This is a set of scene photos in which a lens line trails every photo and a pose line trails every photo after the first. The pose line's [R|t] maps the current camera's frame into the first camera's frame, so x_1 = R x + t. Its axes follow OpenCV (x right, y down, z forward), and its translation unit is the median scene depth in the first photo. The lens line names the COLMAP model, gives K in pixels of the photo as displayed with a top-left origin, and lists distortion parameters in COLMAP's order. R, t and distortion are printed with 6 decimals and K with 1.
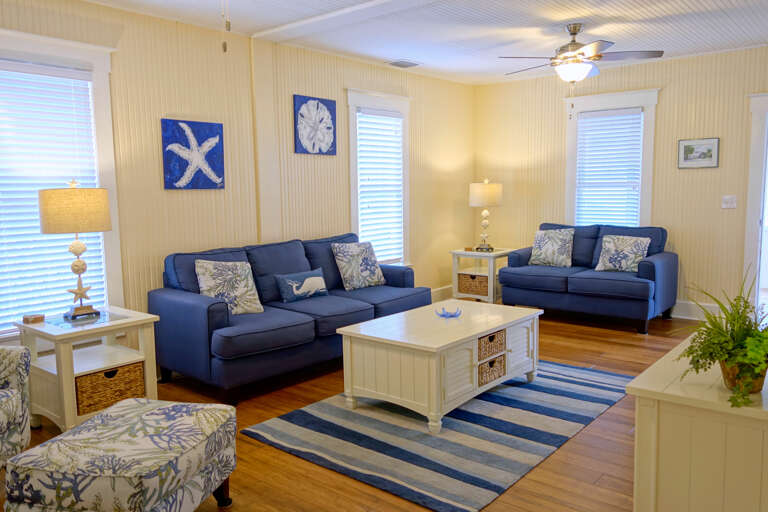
lens RADIAL K [[605.8, 0, 384.0], [0, 605.8, 256.0], [0, 0, 1]] dist [0.005647, 0.000383]
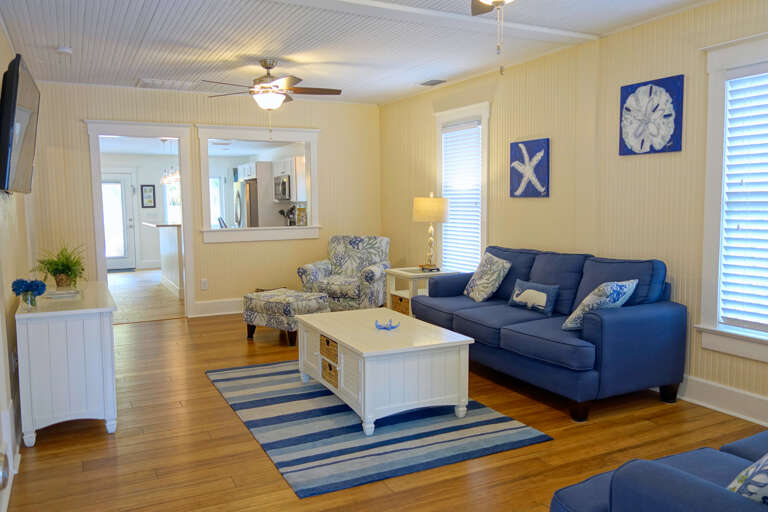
lens RADIAL K [[605.8, 0, 384.0], [0, 605.8, 256.0], [0, 0, 1]] dist [0.005647, 0.000383]
pose [[-0.389924, 0.104927, -0.914850, 0.887826], [-0.088774, 0.984576, 0.150761, -0.148775], [0.916558, 0.140001, -0.374595, 1.183767]]
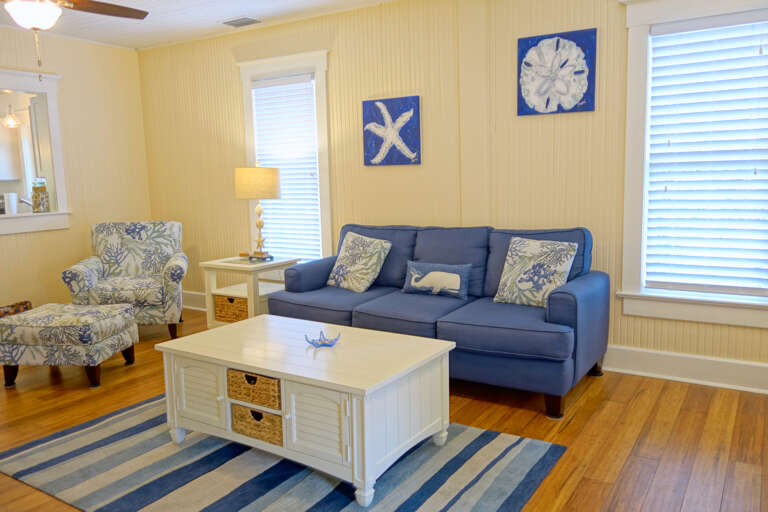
lens RADIAL K [[605.8, 0, 384.0], [0, 605.8, 256.0], [0, 0, 1]] dist [0.005647, 0.000383]
pose [[0.131637, 0.145750, -0.980525, 0.704554], [-0.089417, 0.986846, 0.134685, -0.094133], [0.987257, 0.069946, 0.142938, 0.838729]]
